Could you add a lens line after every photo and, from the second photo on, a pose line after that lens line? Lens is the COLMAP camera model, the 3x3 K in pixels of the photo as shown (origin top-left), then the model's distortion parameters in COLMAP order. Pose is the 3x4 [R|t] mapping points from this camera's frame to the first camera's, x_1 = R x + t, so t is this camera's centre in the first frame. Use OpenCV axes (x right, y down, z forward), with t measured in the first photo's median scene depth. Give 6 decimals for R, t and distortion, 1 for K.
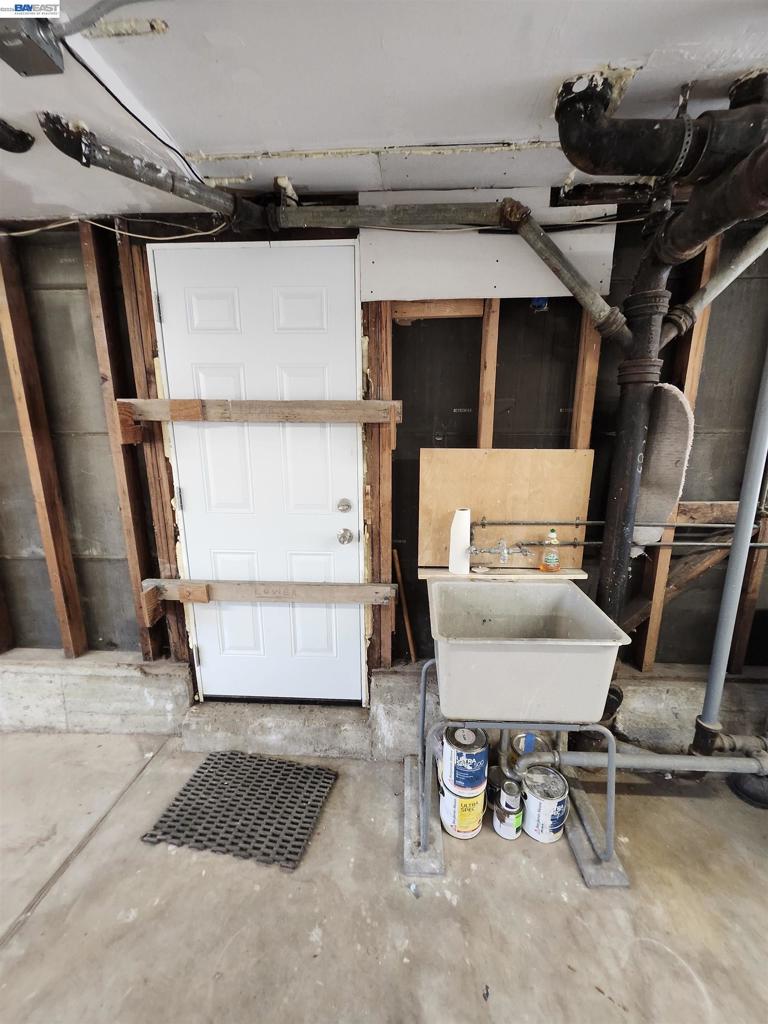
lens RADIAL K [[404.2, 0, 390.7], [0, 404.2, 520.2], [0, 0, 1]] dist [0.000747, 0.000045]
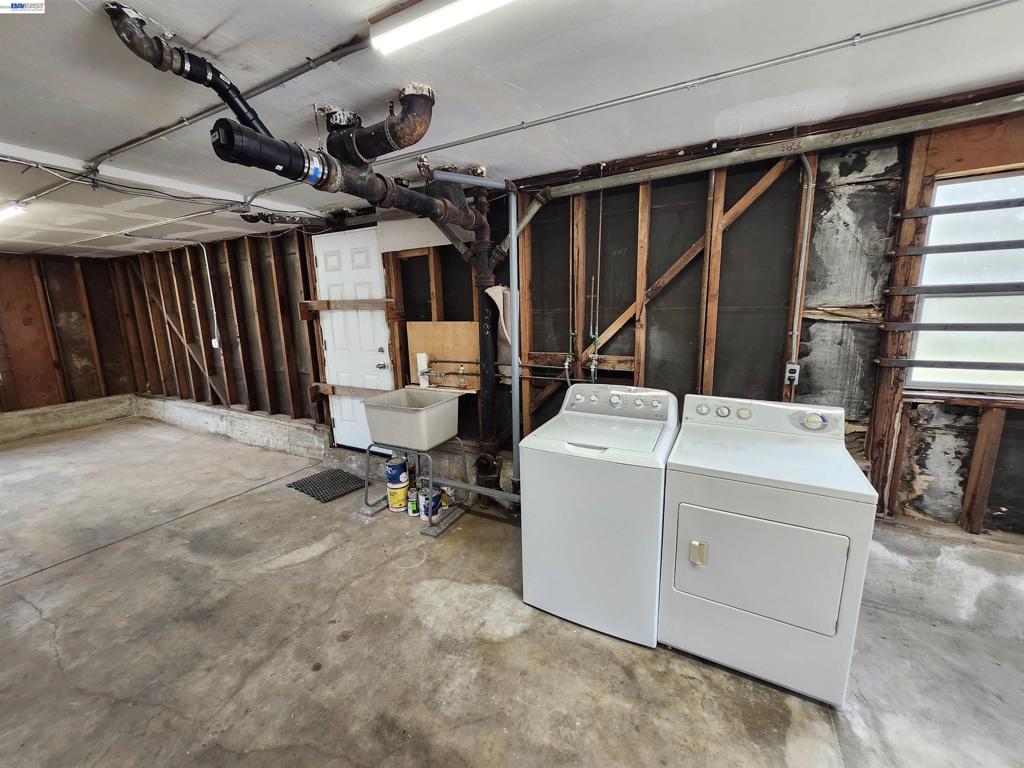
lens RADIAL K [[404.2, 0, 519.8], [0, 404.2, 378.2], [0, 0, 1]] dist [0.000747, 0.000045]
pose [[0.909095, 0.052695, -0.413244, 1.372257], [-0.067281, 0.997517, -0.020812, 0.100233], [0.411121, 0.046724, 0.910383, -0.549806]]
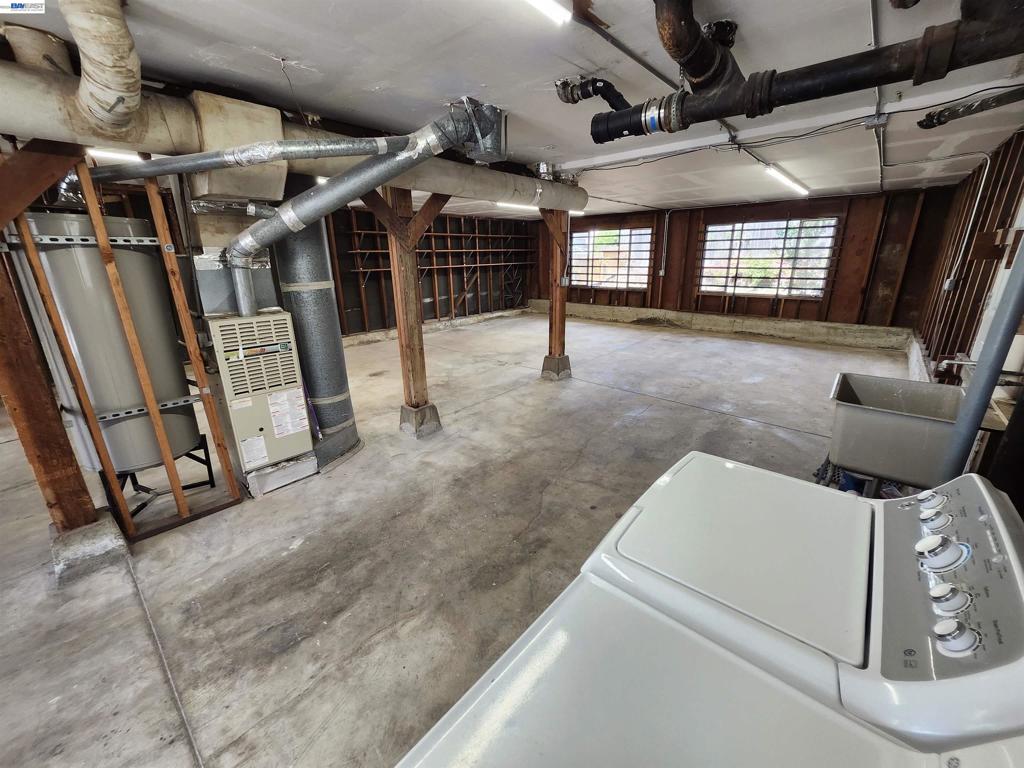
lens RADIAL K [[404.2, 0, 519.8], [0, 404.2, 378.2], [0, 0, 1]] dist [0.000747, 0.000045]
pose [[-0.619857, 0.239265, -0.747348, 1.669586], [-0.158587, 0.894535, 0.417920, -0.147471], [0.768523, 0.377571, -0.516540, 0.587146]]
